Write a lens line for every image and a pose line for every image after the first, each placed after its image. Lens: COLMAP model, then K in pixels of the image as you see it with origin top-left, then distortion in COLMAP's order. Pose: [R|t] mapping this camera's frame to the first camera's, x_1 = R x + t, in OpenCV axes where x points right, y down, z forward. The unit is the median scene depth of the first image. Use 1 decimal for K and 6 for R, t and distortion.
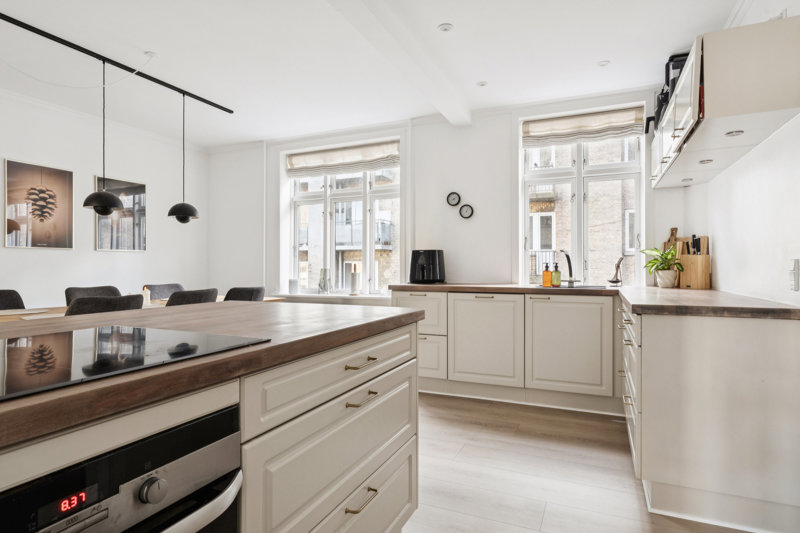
lens RADIAL K [[446.2, 0, 399.1], [0, 446.2, 268.5], [0, 0, 1]] dist [-0.002026, 0.002236]
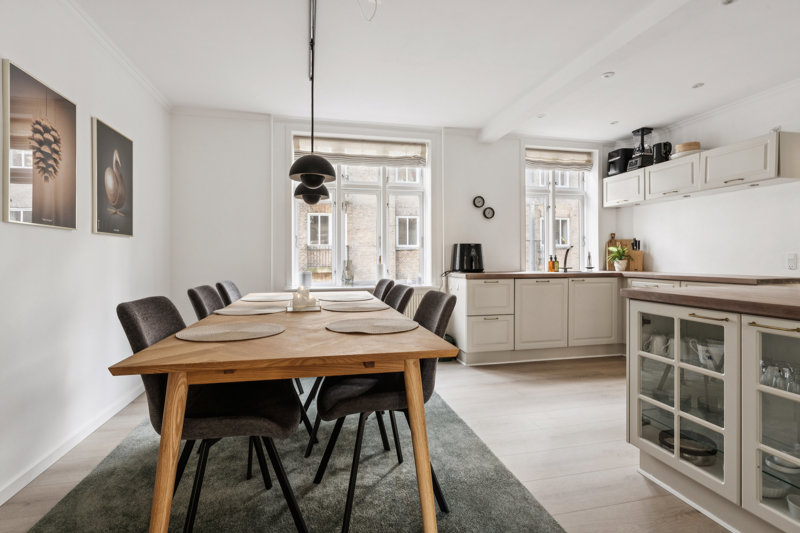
lens RADIAL K [[385.1, 0, 397.2], [0, 385.1, 261.3], [0, 0, 1]] dist [-0.001449, -0.001384]
pose [[0.800960, -0.006061, 0.598687, -0.732533], [0.004627, 0.999982, 0.003933, -0.000223], [-0.598699, -0.000381, 0.800974, 0.323084]]
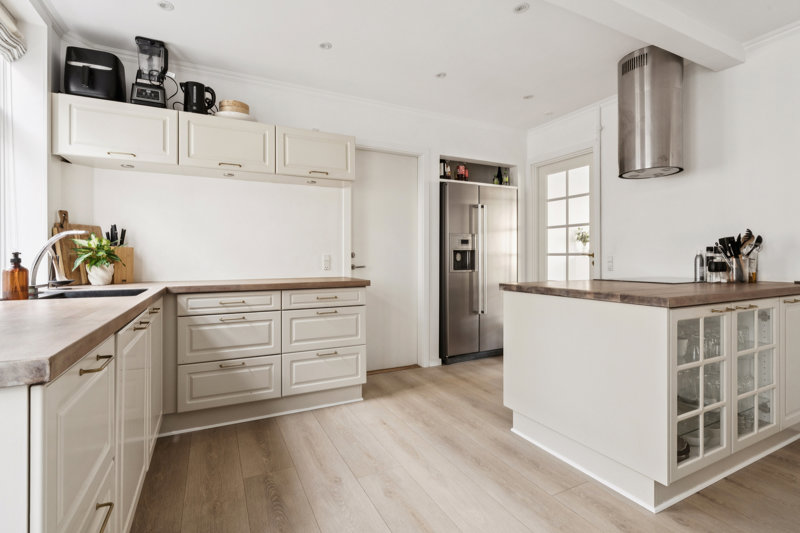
lens RADIAL K [[385.1, 0, 395.6], [0, 385.1, 256.9], [0, 0, 1]] dist [-0.001449, -0.001384]
pose [[-0.768878, 0.004011, 0.639384, -0.242646], [0.006679, 0.999976, 0.001759, -0.005236], [-0.639361, 0.005622, -0.768886, 1.024925]]
